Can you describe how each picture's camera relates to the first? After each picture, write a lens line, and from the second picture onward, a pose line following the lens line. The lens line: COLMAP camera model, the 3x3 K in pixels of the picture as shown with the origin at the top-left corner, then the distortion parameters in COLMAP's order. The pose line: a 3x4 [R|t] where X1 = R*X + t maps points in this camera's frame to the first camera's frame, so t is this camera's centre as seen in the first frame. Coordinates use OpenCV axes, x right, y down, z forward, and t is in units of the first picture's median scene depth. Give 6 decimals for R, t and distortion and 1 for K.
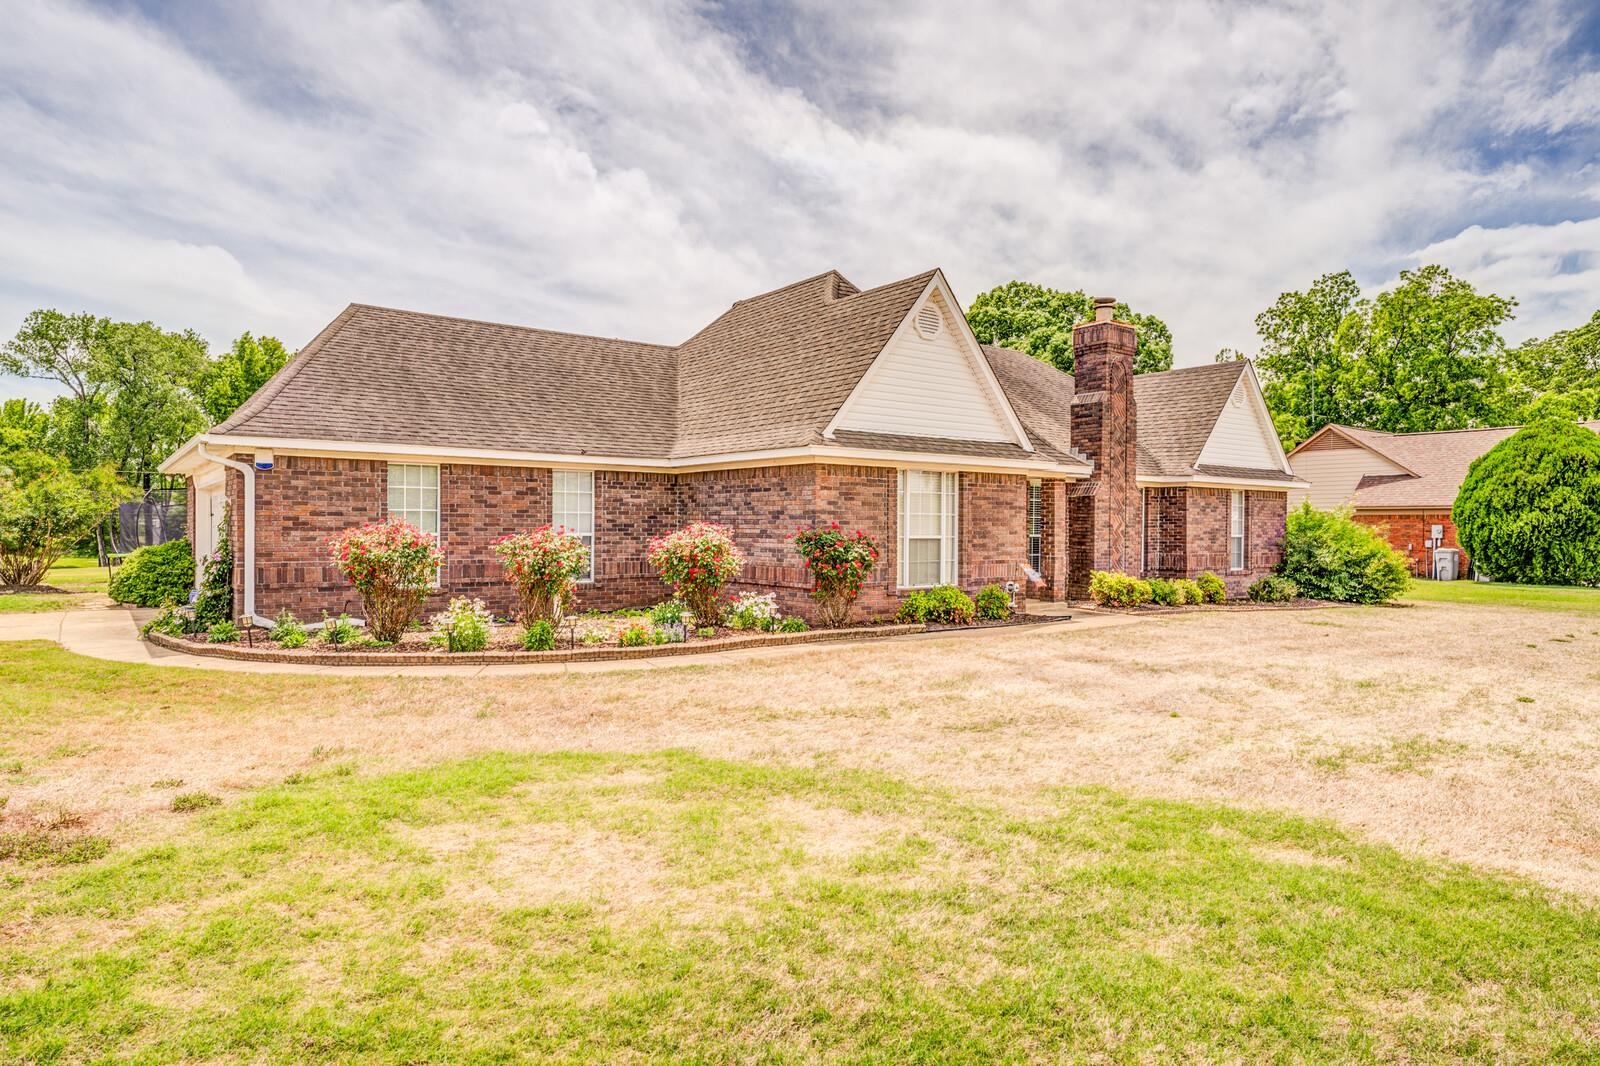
lens RADIAL K [[952.4, 0, 802.0], [0, 952.4, 531.6], [0, 0, 1]] dist [0.003236, 0.000492]
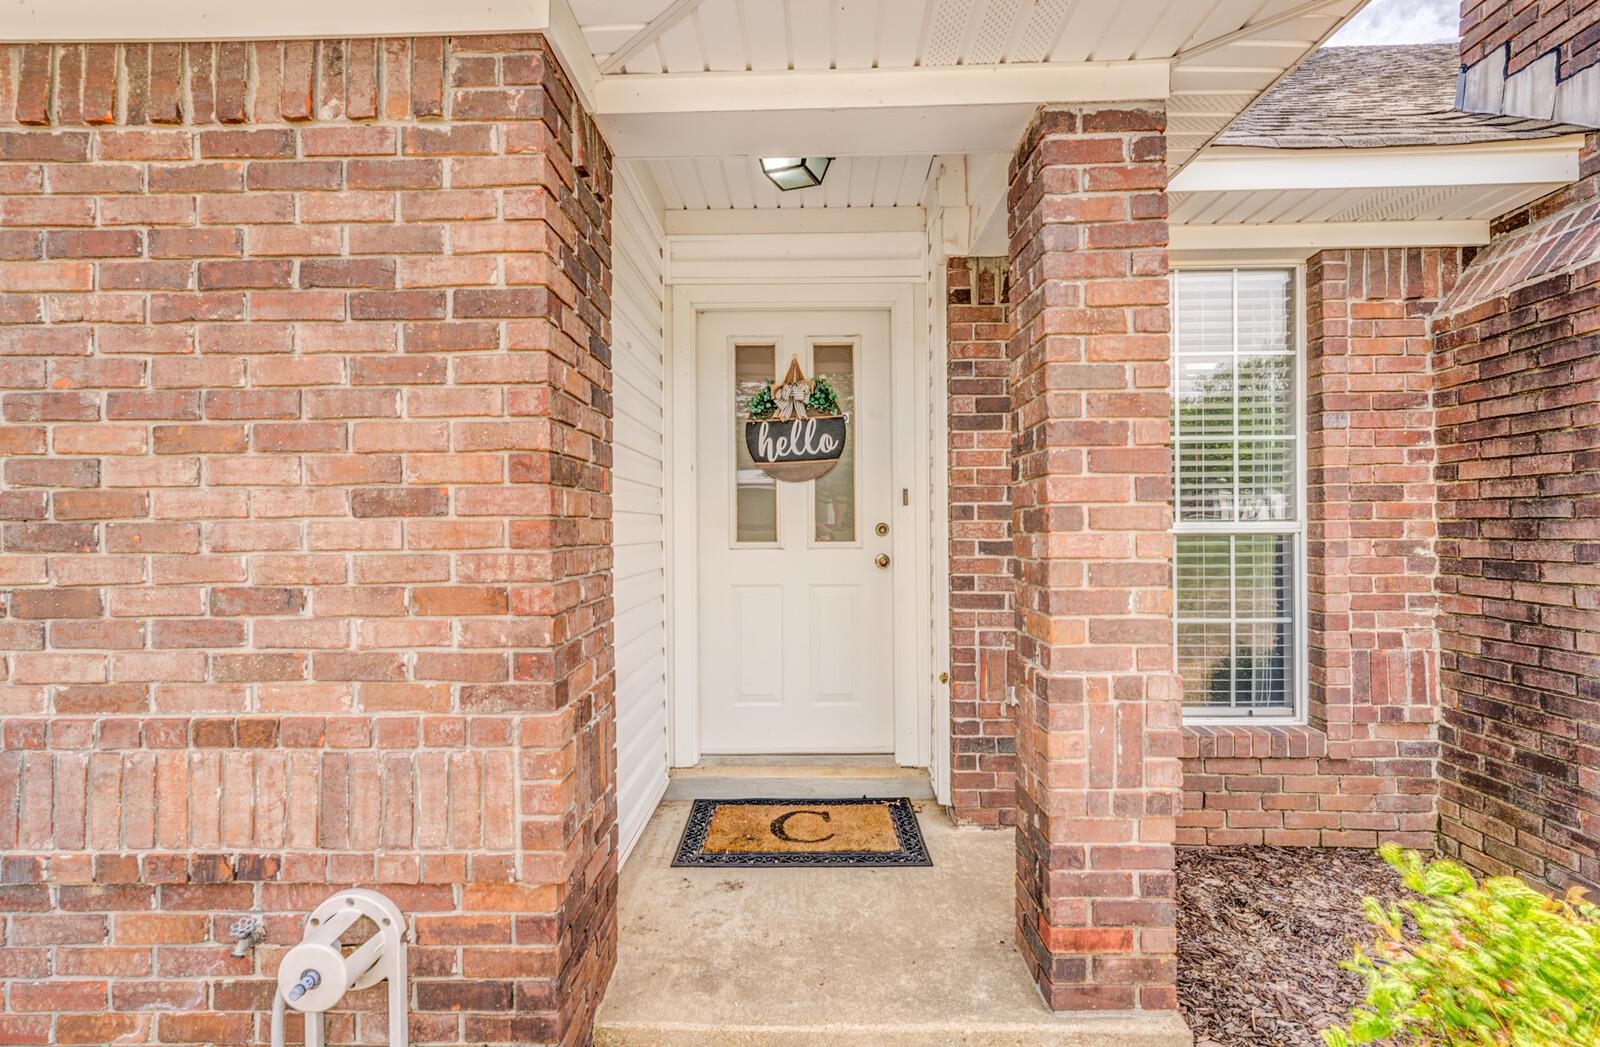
lens RADIAL K [[808.3, 0, 798.8], [0, 808.3, 518.6], [0, 0, 1]] dist [0.000132, 0.000018]
pose [[0.790202, -0.016975, -0.612612, 0.357788], [0.008743, 0.999827, -0.016426, 0.005890], [0.612785, 0.007624, 0.790213, 1.029155]]
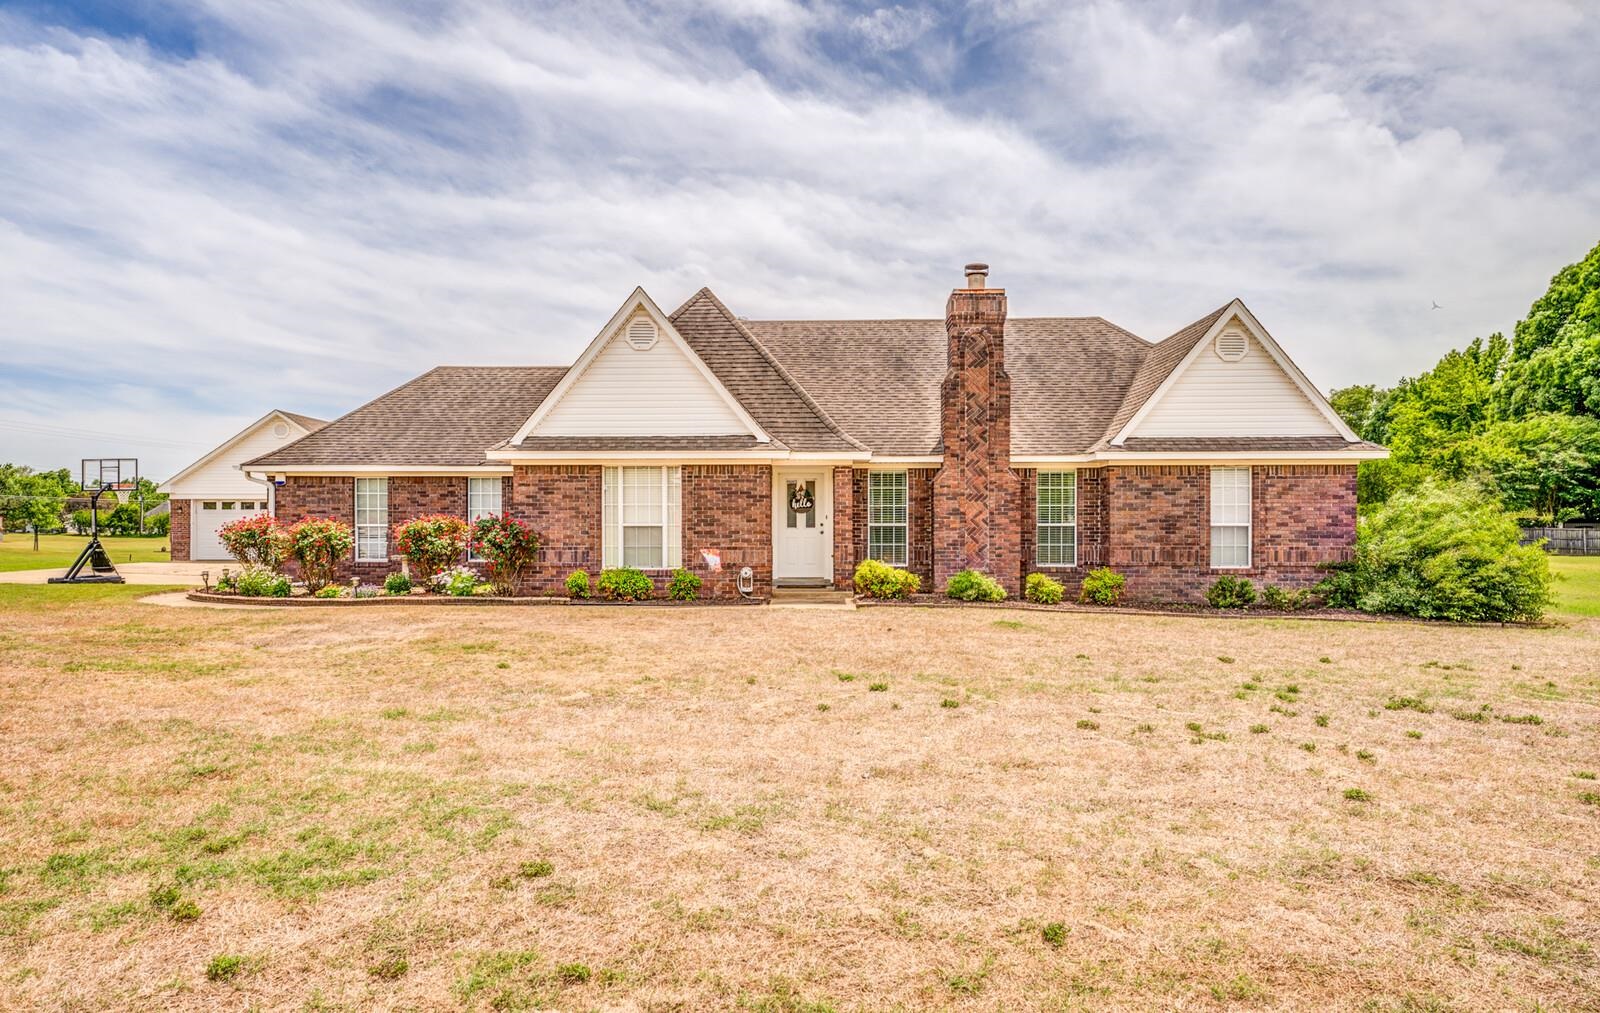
lens RADIAL K [[977.0, 0, 801.0], [0, 977.0, 517.2], [0, 0, 1]] dist [0.004344, 0.000267]
pose [[0.781208, -0.012895, -0.624137, 1.010449], [0.001831, 0.999830, -0.018366, 0.018693], [0.624268, 0.013205, 0.781099, 0.216616]]
